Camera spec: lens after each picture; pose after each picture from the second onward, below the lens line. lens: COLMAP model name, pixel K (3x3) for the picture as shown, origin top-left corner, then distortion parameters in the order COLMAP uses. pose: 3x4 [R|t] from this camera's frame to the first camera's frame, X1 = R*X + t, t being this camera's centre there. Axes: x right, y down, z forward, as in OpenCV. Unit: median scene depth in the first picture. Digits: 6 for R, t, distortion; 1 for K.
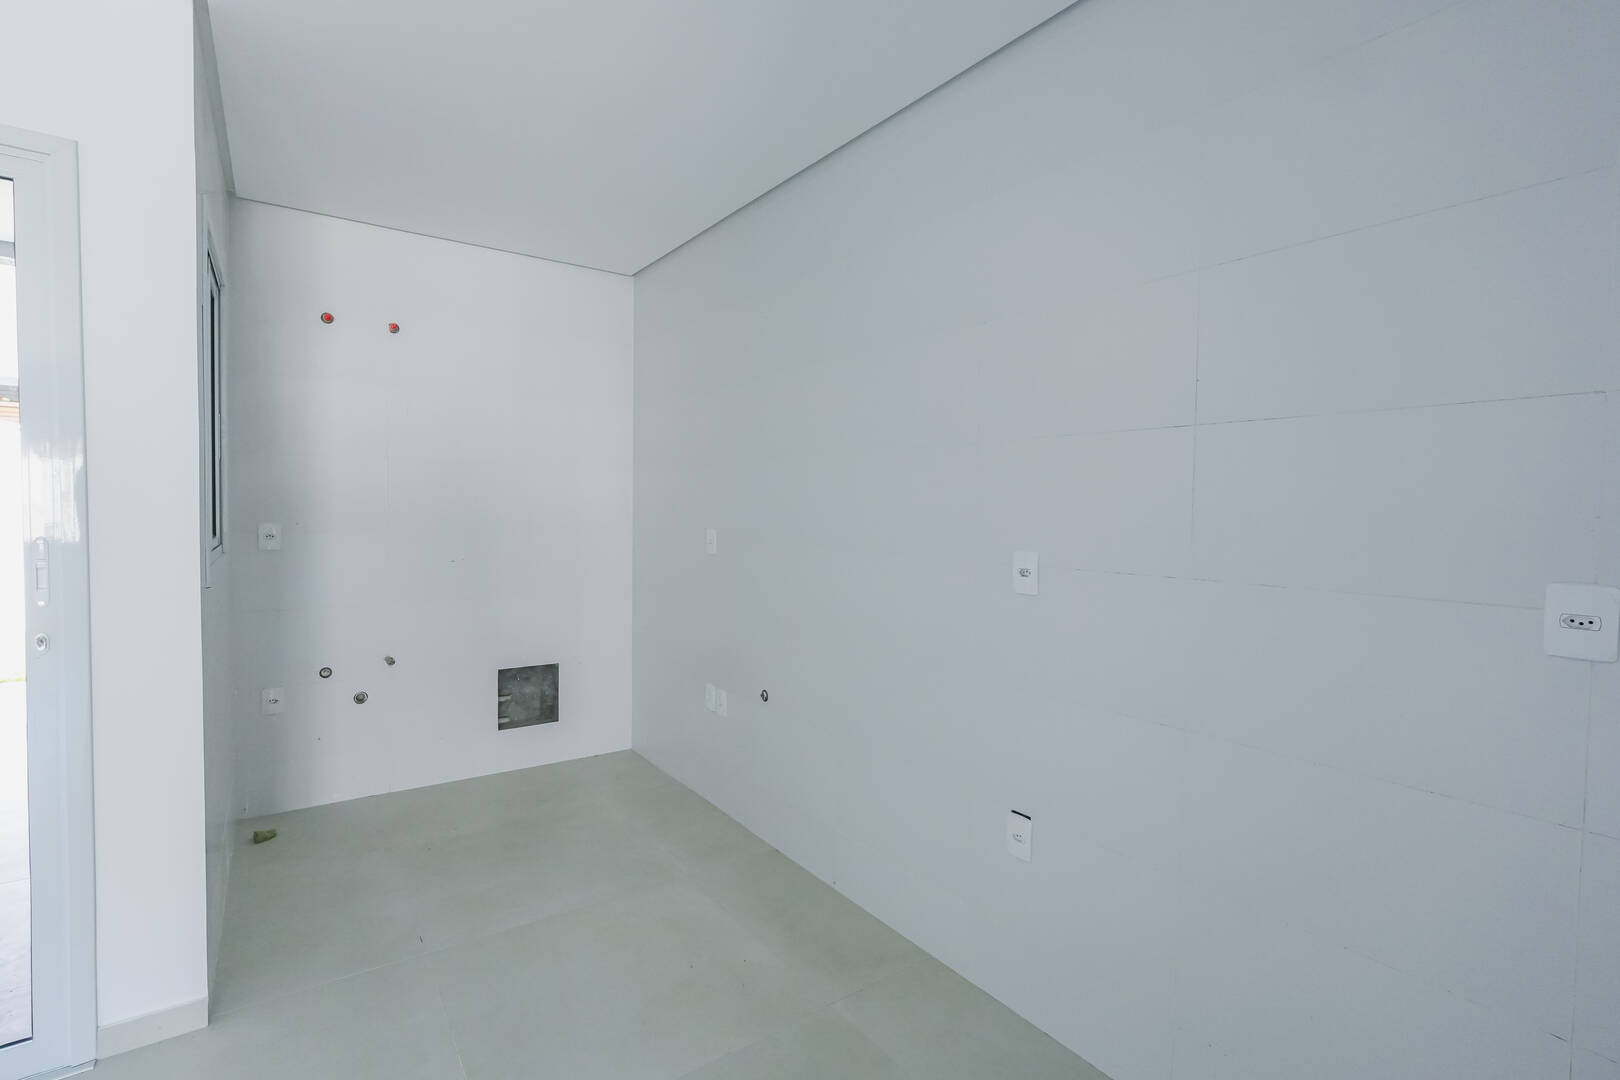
lens RADIAL K [[753.6, 0, 807.4], [0, 753.6, 542.0], [0, 0, 1]] dist [-0.021109, 0.010052]
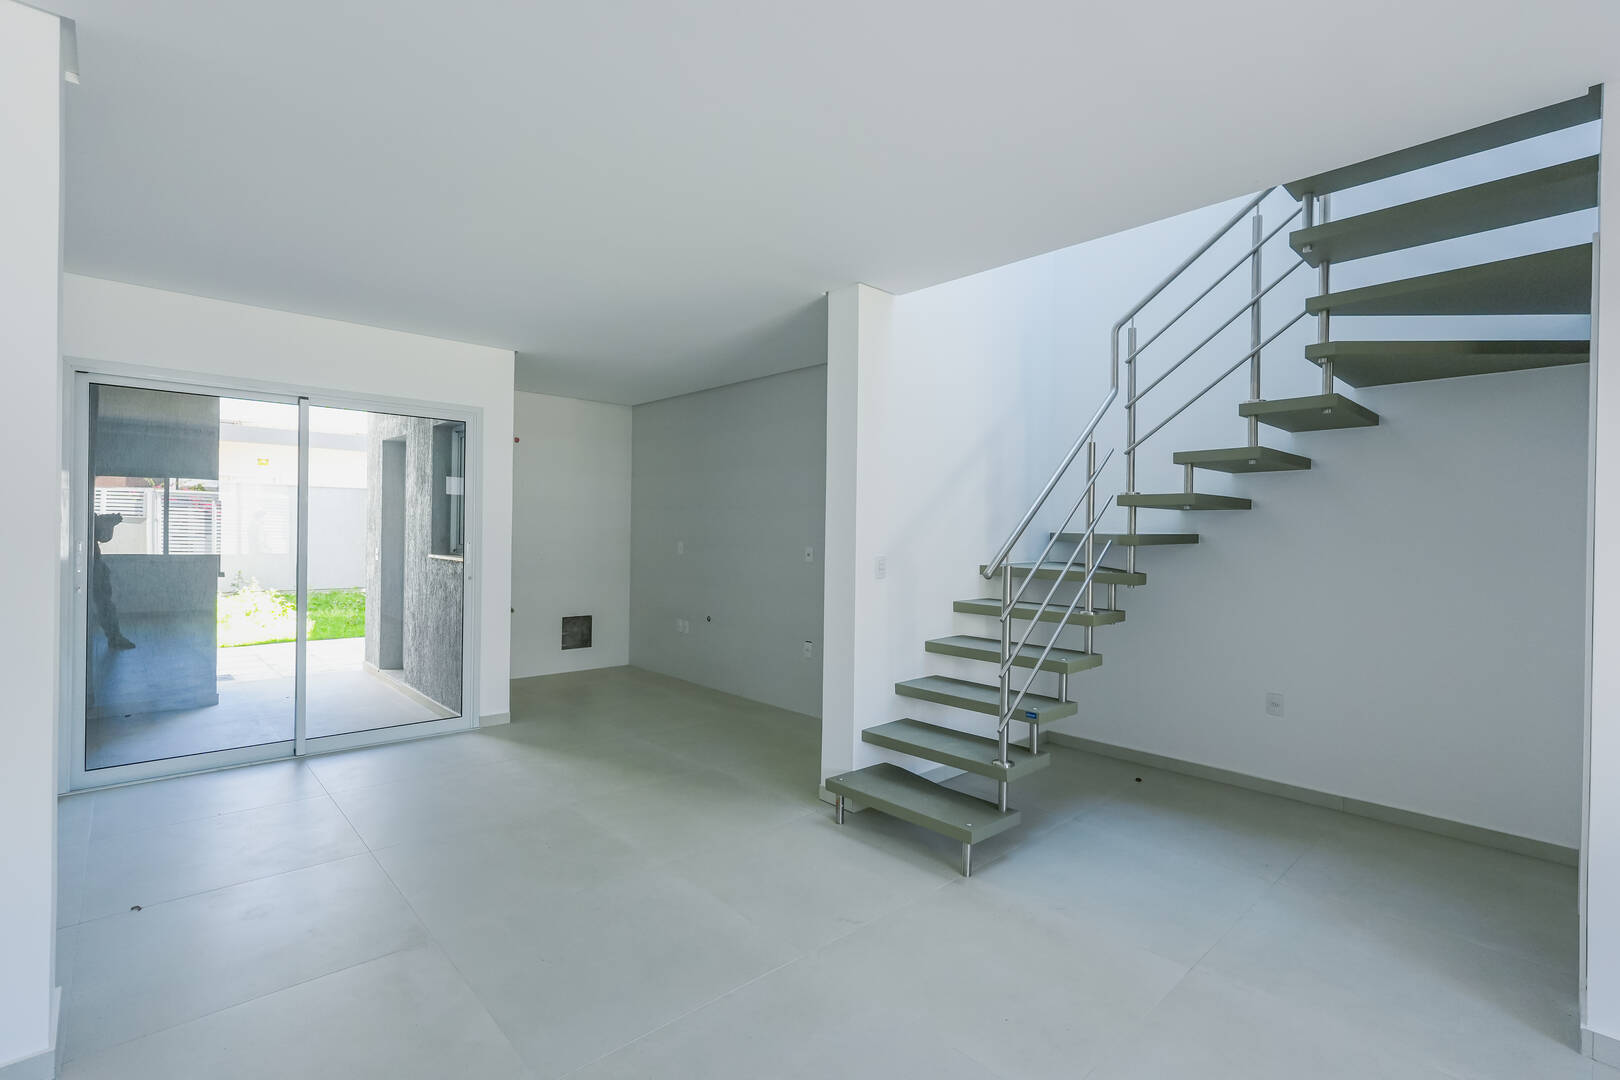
lens RADIAL K [[753.6, 0, 810.4], [0, 753.6, 536.1], [0, 0, 1]] dist [-0.021109, 0.010052]
pose [[0.991640, -0.000680, 0.129035, -0.036271], [0.005559, 0.999283, -0.037457, 0.039602], [-0.128917, 0.037862, 0.990932, -0.931822]]
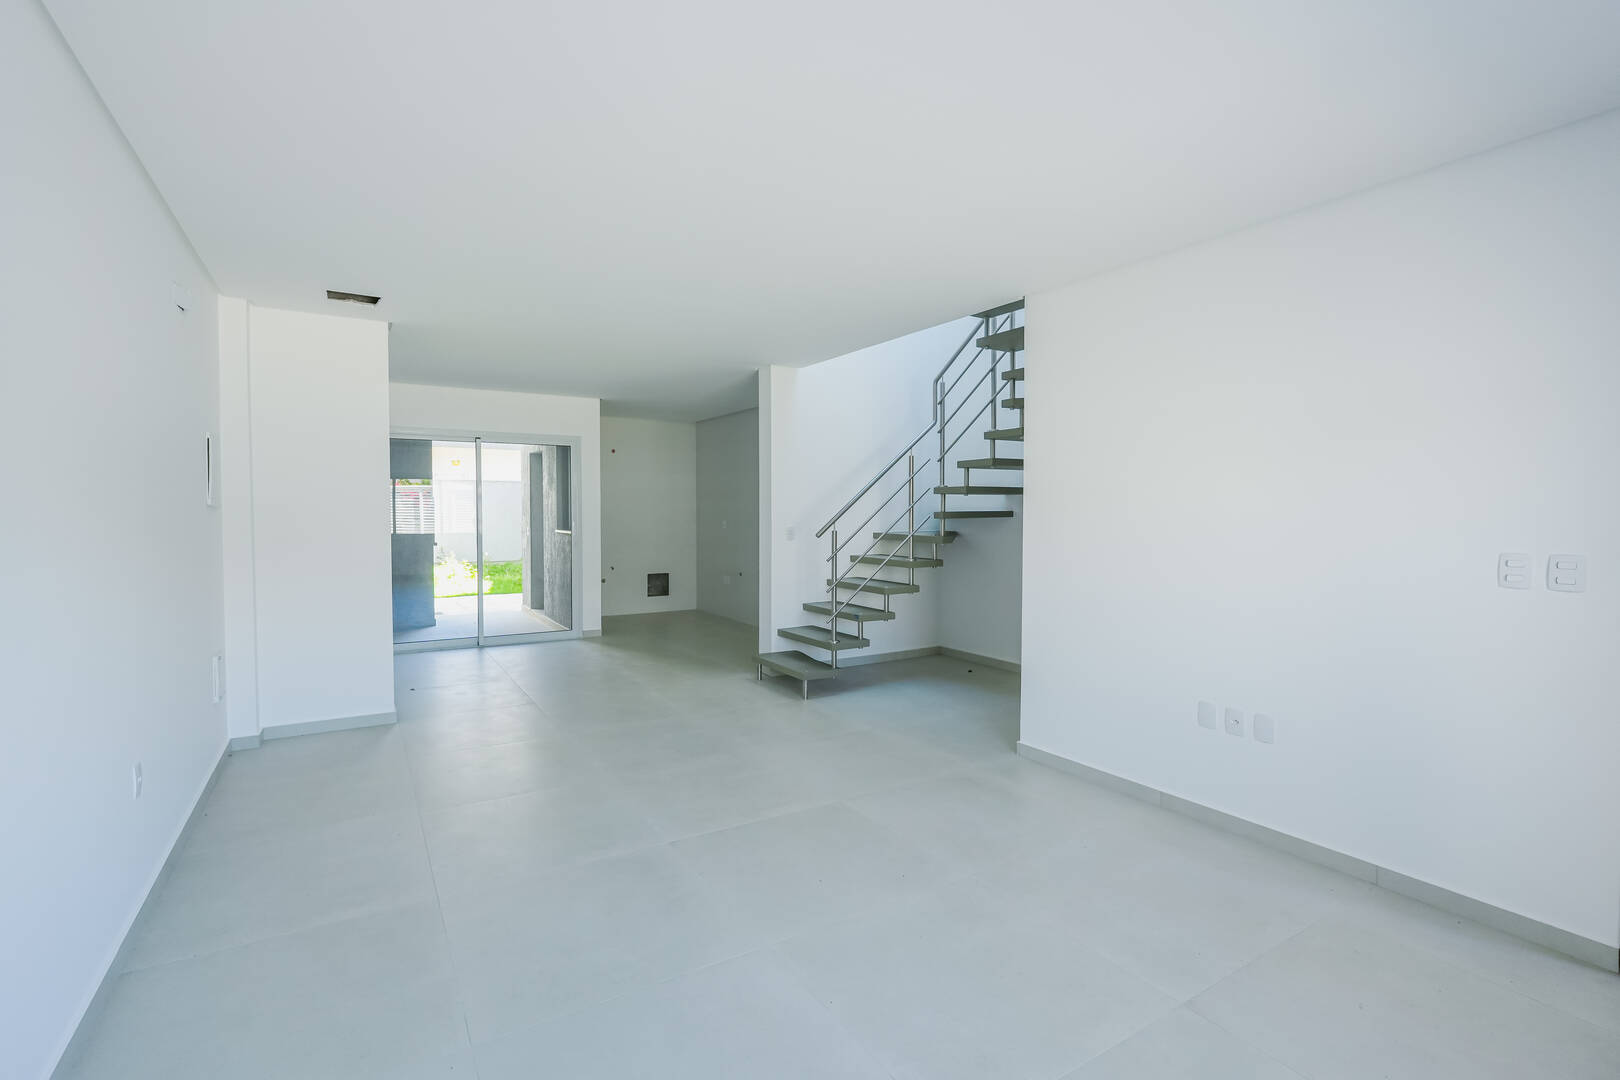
lens RADIAL K [[753.6, 0, 804.8], [0, 753.6, 539.2], [0, 0, 1]] dist [-0.021109, 0.010052]
pose [[0.997640, -0.011422, -0.067701, 0.324650], [0.010981, 0.999916, -0.006888, 0.068488], [0.067774, 0.006129, 0.997682, -1.604525]]
